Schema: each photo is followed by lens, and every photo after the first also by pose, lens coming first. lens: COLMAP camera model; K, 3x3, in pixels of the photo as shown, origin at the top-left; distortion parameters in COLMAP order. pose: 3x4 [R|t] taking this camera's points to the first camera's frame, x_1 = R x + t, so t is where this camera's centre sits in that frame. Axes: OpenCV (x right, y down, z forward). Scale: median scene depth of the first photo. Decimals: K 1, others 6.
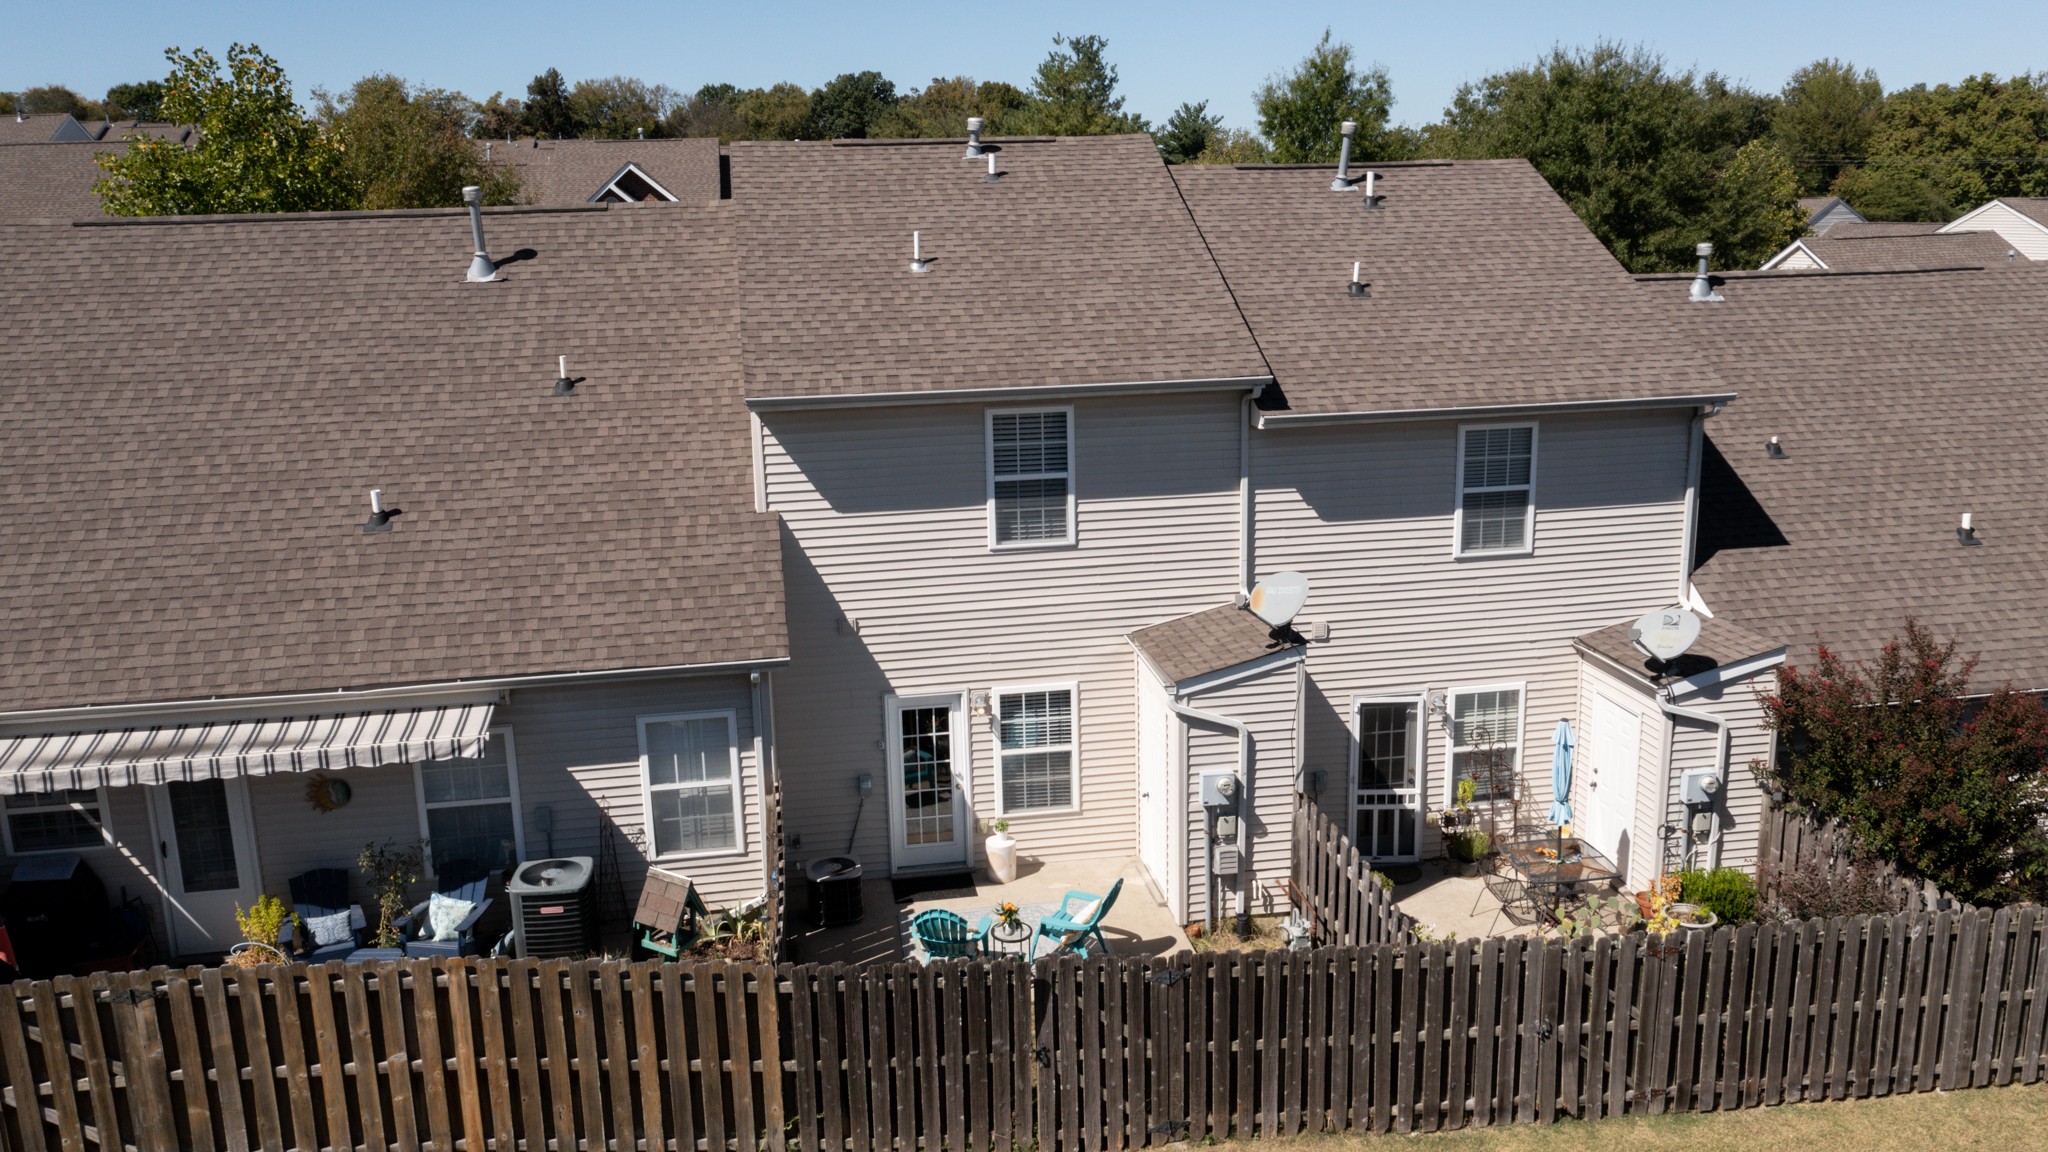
lens RADIAL K [[1624.0, 0, 1017.3], [0, 1624.0, 572.4], [0, 0, 1]] dist [-0.017771, 0.011177]
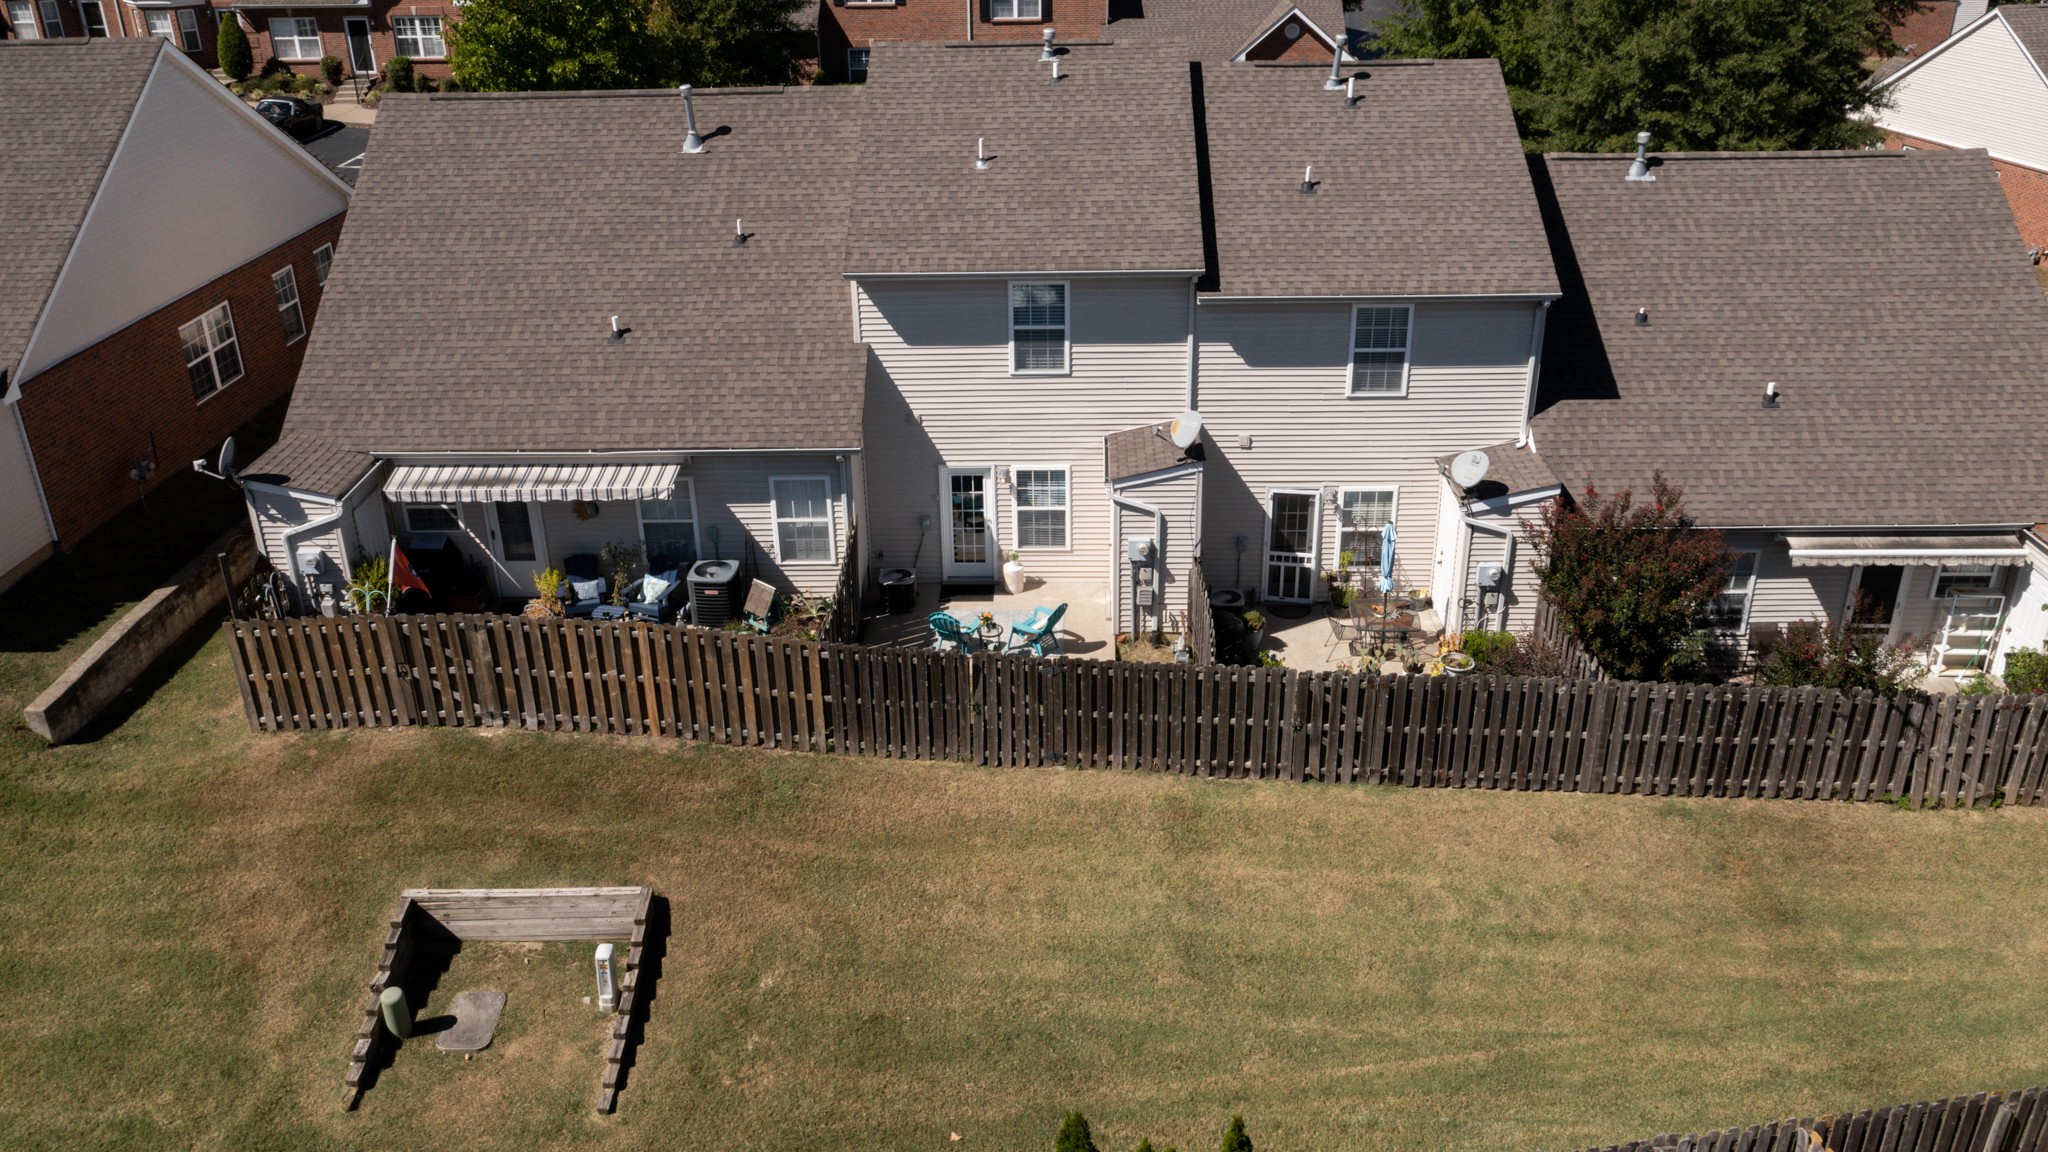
lens RADIAL K [[1624.0, 0, 1016.9], [0, 1624.0, 572.5], [0, 0, 1]] dist [-0.017771, 0.011177]
pose [[0.980590, 0.089725, -0.174335, 0.269811], [-0.049147, 0.973244, 0.224458, -0.175241], [0.189810, -0.211533, 0.958763, -0.462261]]
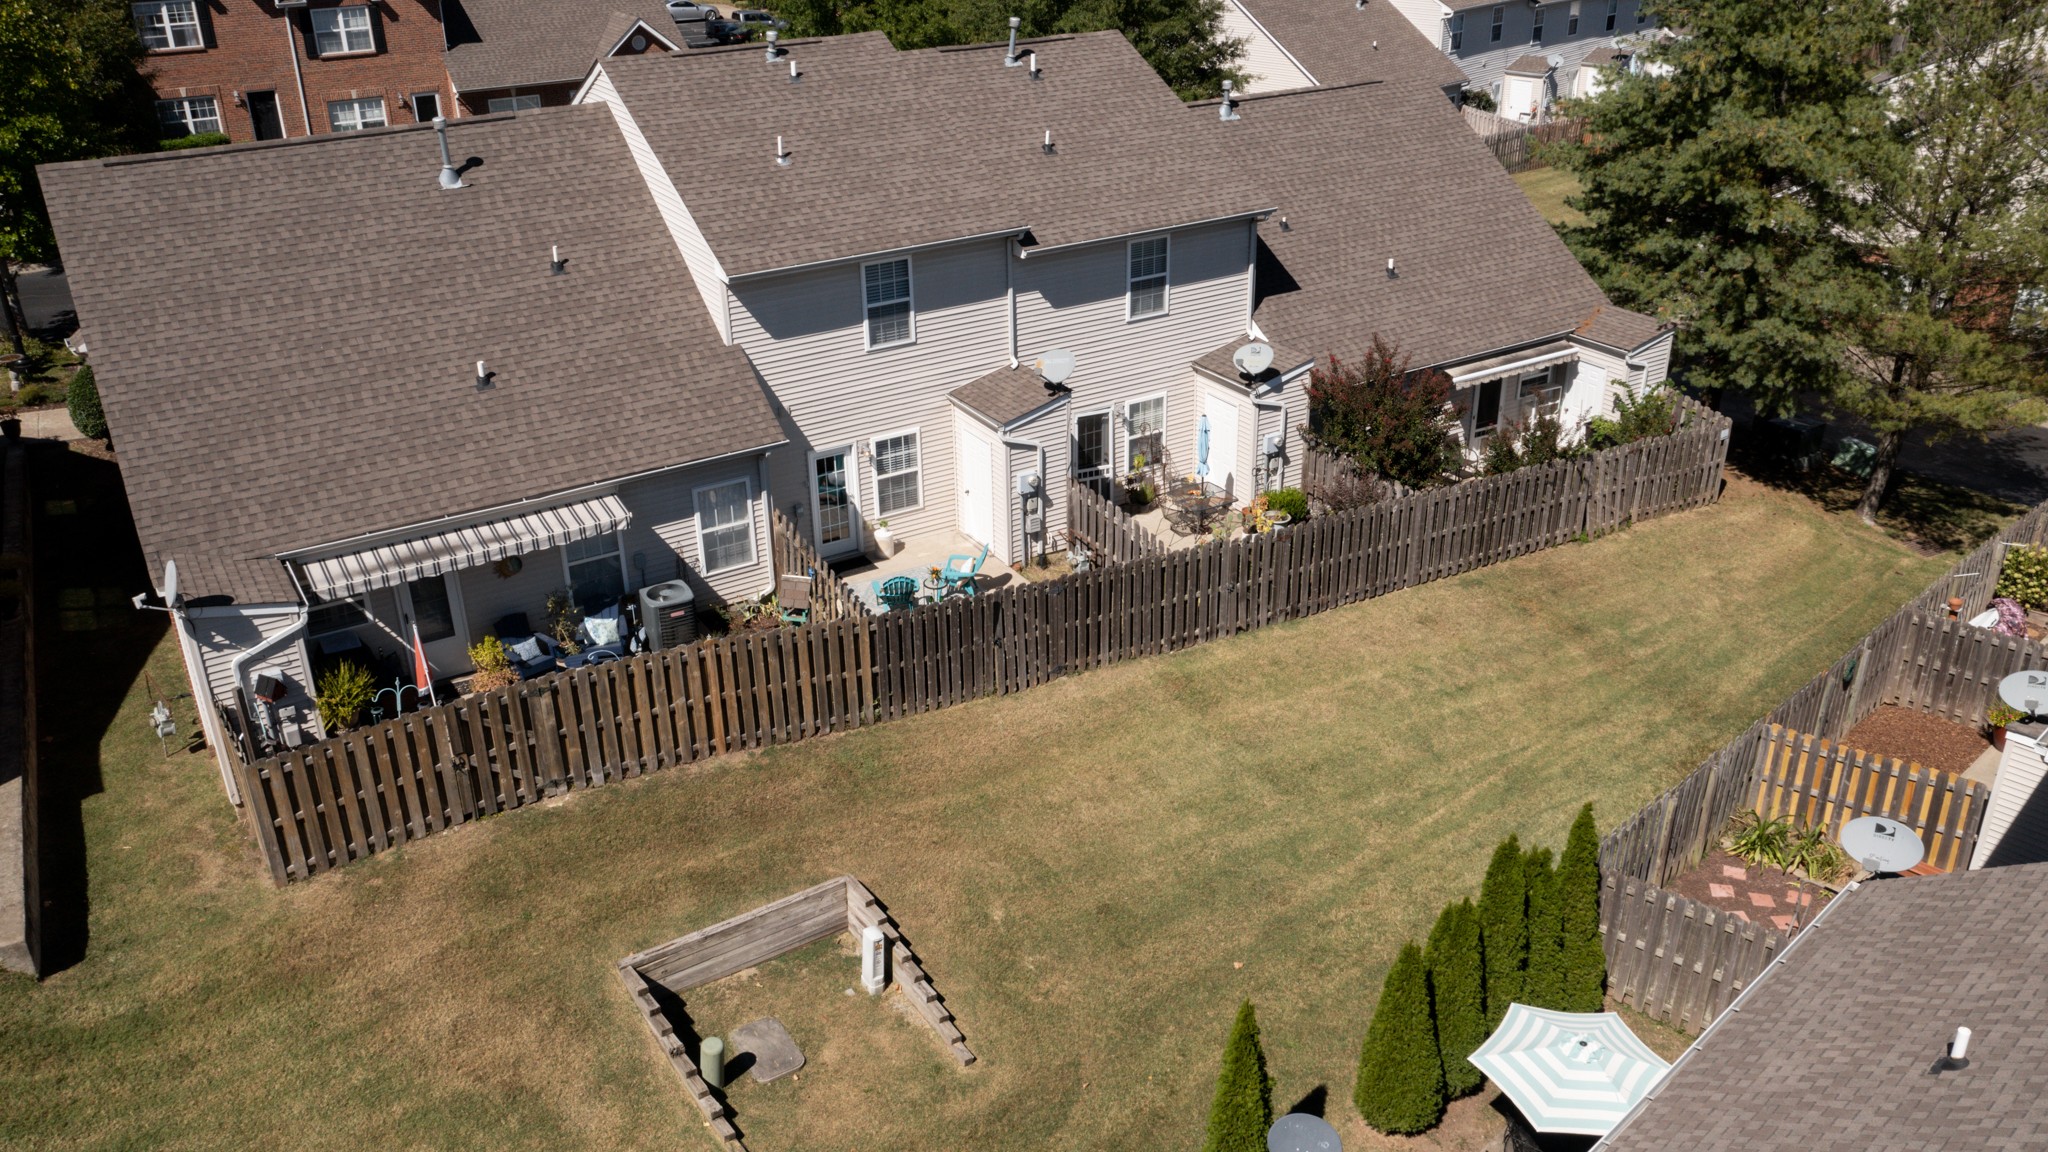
lens RADIAL K [[1624.0, 0, 1018.2], [0, 1624.0, 574.9], [0, 0, 1]] dist [-0.017771, 0.011177]
pose [[0.929869, -0.155254, 0.333528, -0.448667], [0.081867, 0.971183, 0.223831, -0.147394], [-0.358667, -0.180829, 0.915783, -0.538518]]
